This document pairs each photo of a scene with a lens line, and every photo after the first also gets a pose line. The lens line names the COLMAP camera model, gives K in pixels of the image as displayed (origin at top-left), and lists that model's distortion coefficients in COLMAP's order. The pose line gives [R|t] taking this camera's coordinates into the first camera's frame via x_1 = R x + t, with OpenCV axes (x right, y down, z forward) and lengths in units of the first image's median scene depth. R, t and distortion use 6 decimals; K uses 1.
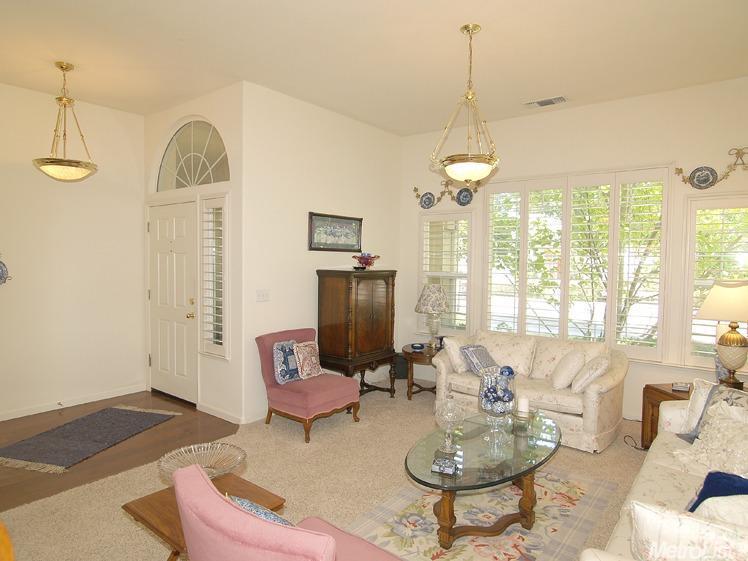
lens RADIAL K [[470.3, 0, 370.9], [0, 470.3, 283.2], [0, 0, 1]] dist [-0.026982, -0.007907]
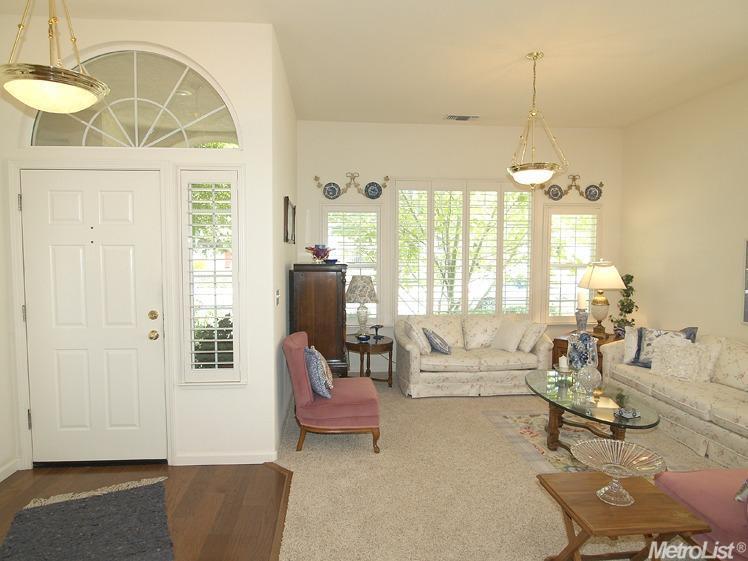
lens RADIAL K [[470.3, 0, 371.0], [0, 470.3, 280.8], [0, 0, 1]] dist [-0.026982, -0.007907]
pose [[0.729848, -0.052811, 0.681567, -0.616617], [0.041983, 0.998592, 0.032419, -0.020115], [-0.682320, 0.004953, 0.731037, 0.278027]]
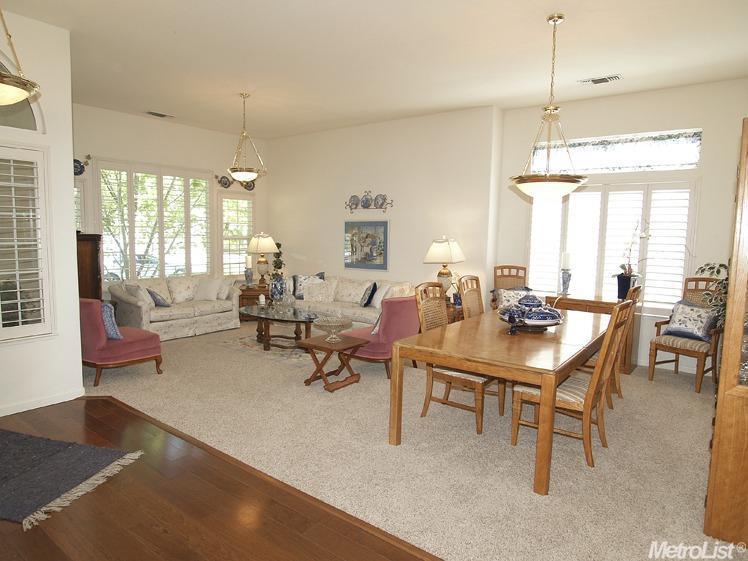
lens RADIAL K [[470.3, 0, 377.0], [0, 470.3, 278.3], [0, 0, 1]] dist [-0.026982, -0.007907]
pose [[-0.033447, -0.107118, 0.993684, -1.108277], [0.037980, 0.993386, 0.108364, -0.015077], [-0.998719, 0.041364, -0.029157, 0.378378]]
